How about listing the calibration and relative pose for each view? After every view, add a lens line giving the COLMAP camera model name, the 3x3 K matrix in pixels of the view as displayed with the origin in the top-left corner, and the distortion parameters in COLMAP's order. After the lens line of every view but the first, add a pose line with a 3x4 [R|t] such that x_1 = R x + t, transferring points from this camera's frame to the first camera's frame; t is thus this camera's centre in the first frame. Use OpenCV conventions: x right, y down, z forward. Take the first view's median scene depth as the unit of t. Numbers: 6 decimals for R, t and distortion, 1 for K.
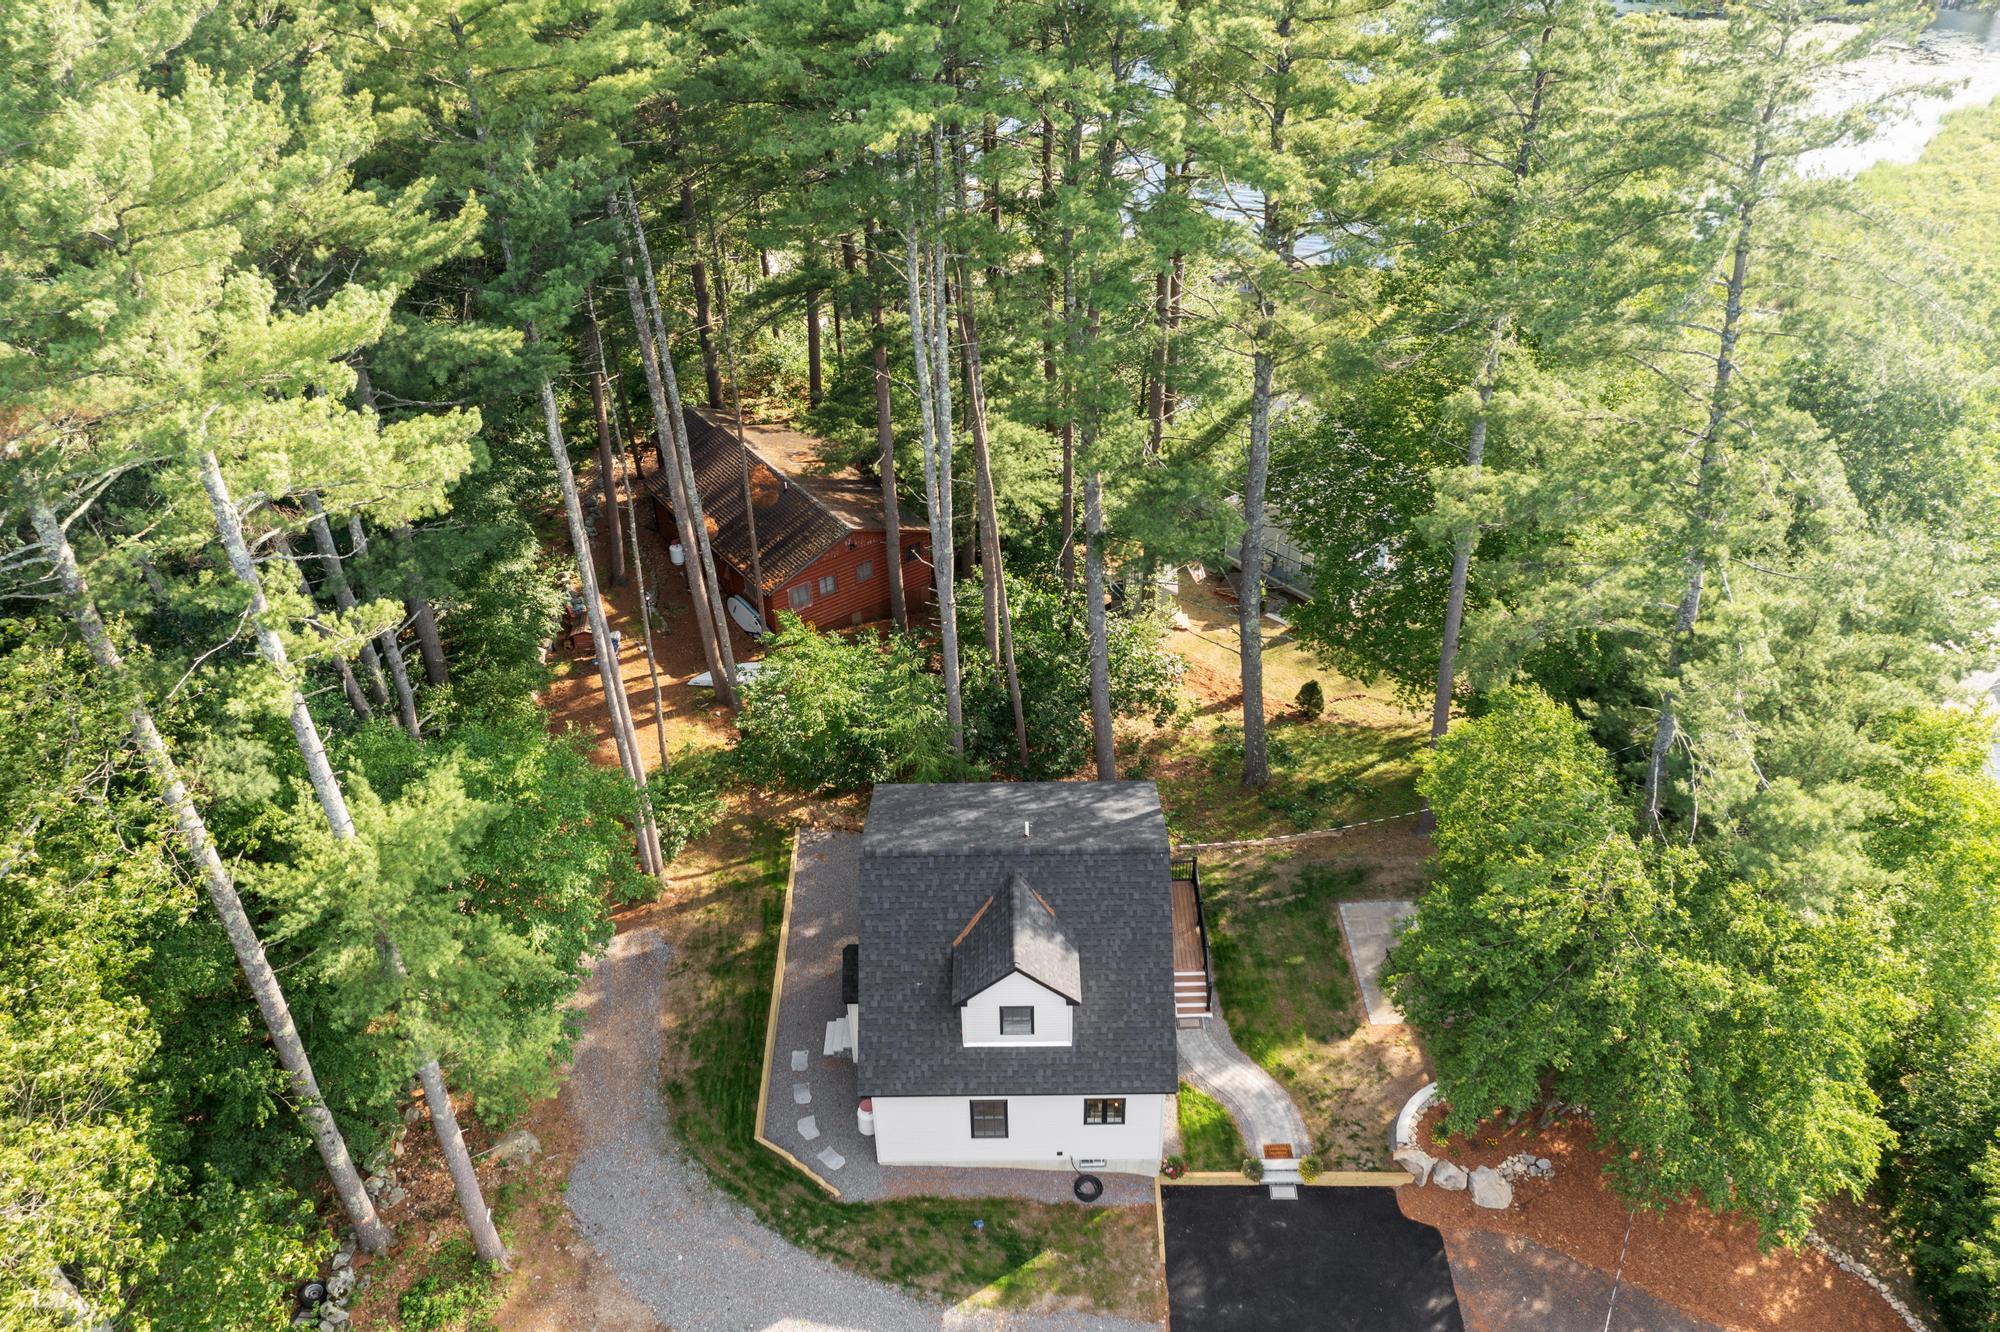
lens RADIAL K [[1557.2, 0, 997.4], [0, 1557.2, 631.7], [0, 0, 1]] dist [-0.017889, 0.006127]
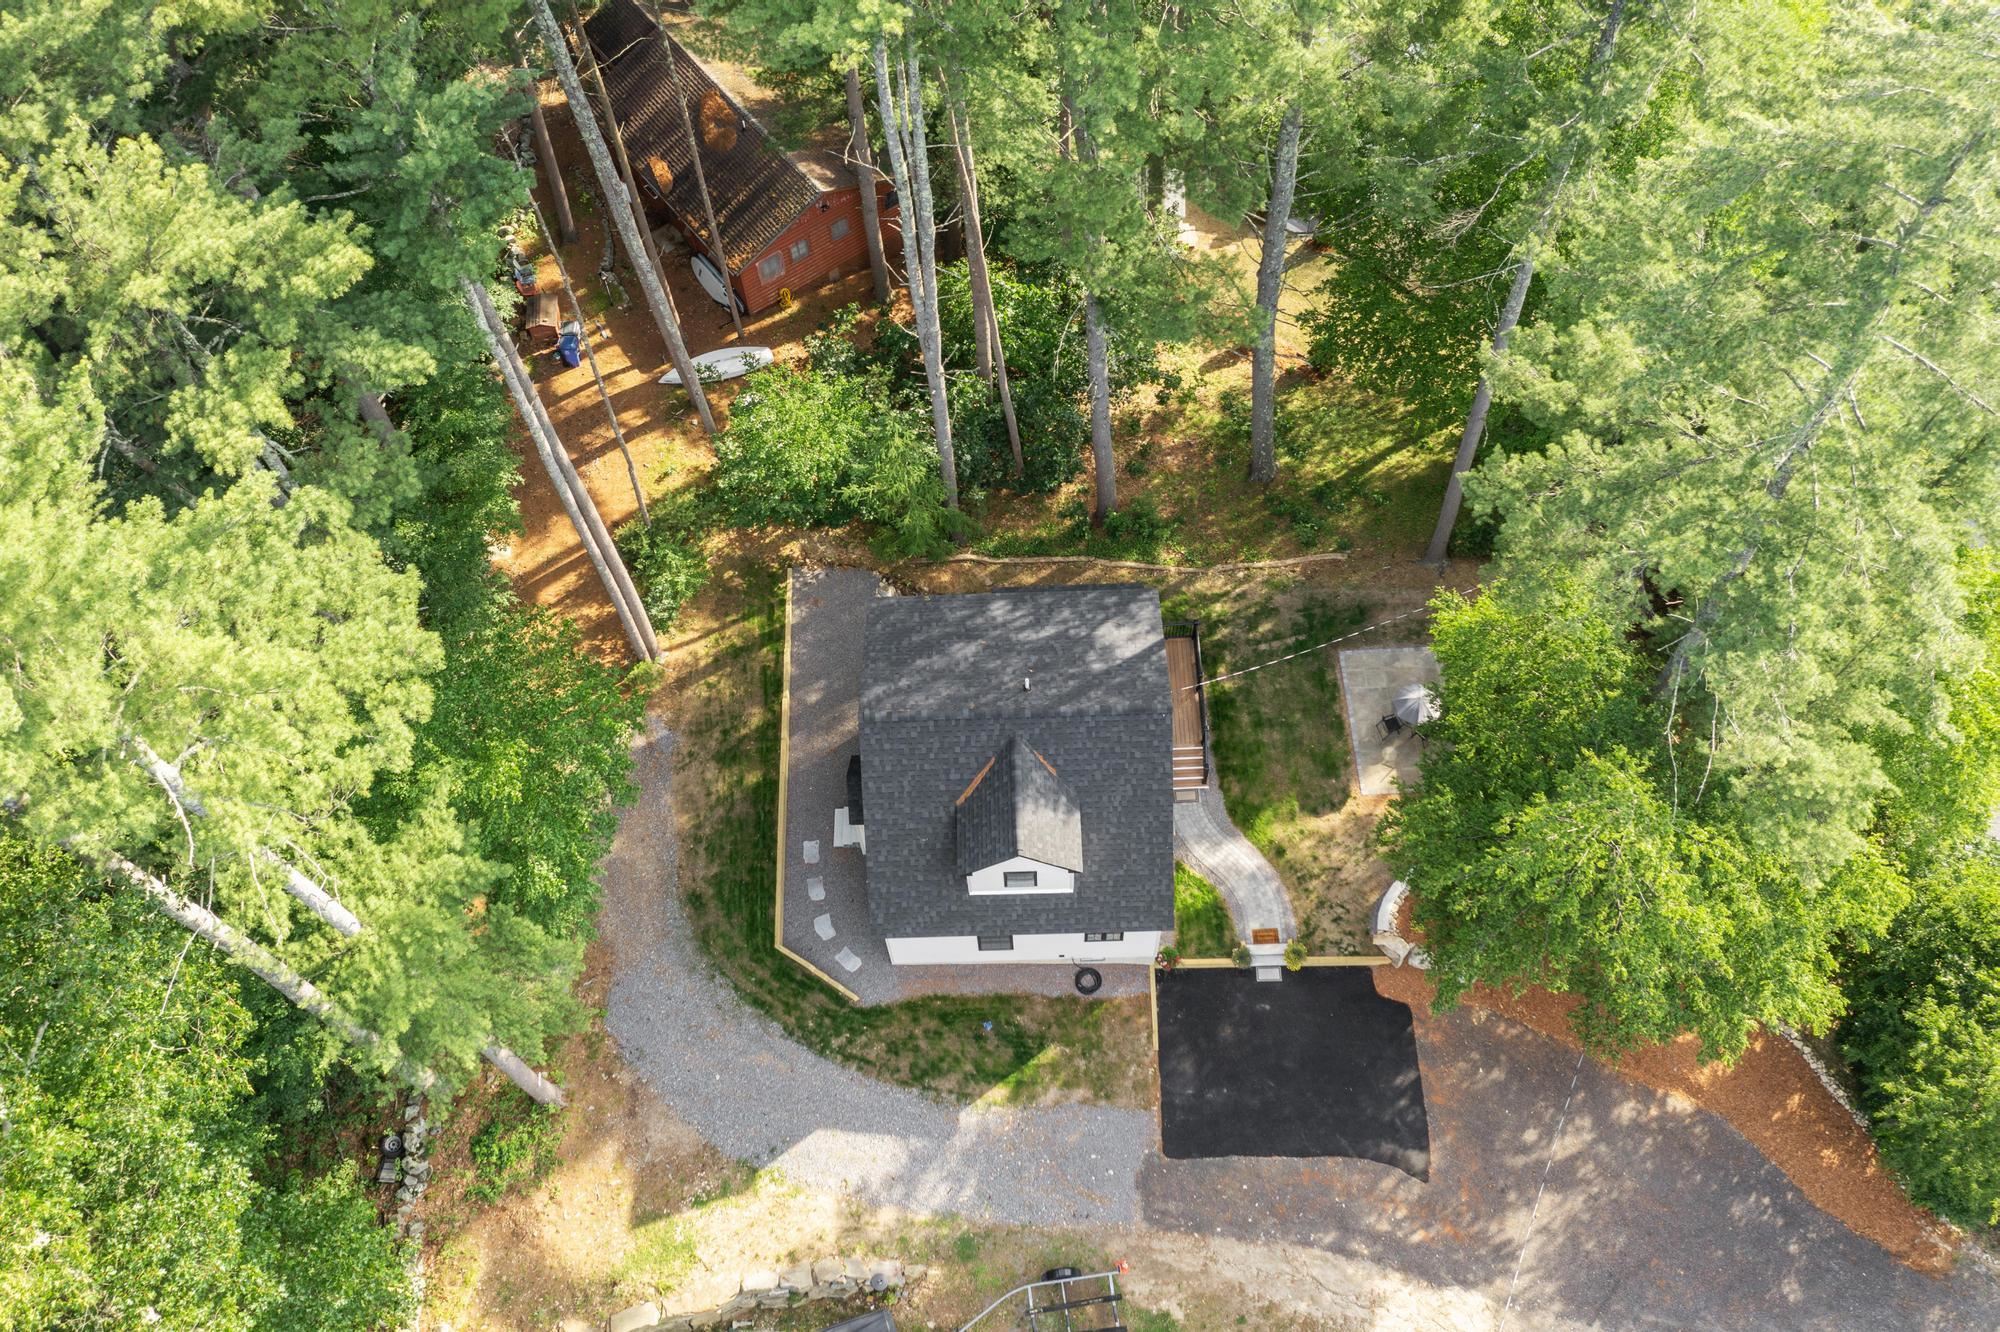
lens RADIAL K [[1557.2, 0, 997.4], [0, 1557.2, 631.7], [0, 0, 1]] dist [-0.017889, 0.006127]
pose [[0.999738, -0.022894, -0.000024, 0.000932], [0.020690, 0.903043, 0.429052, -0.319818], [-0.009801, -0.428940, 0.903280, 0.126459]]
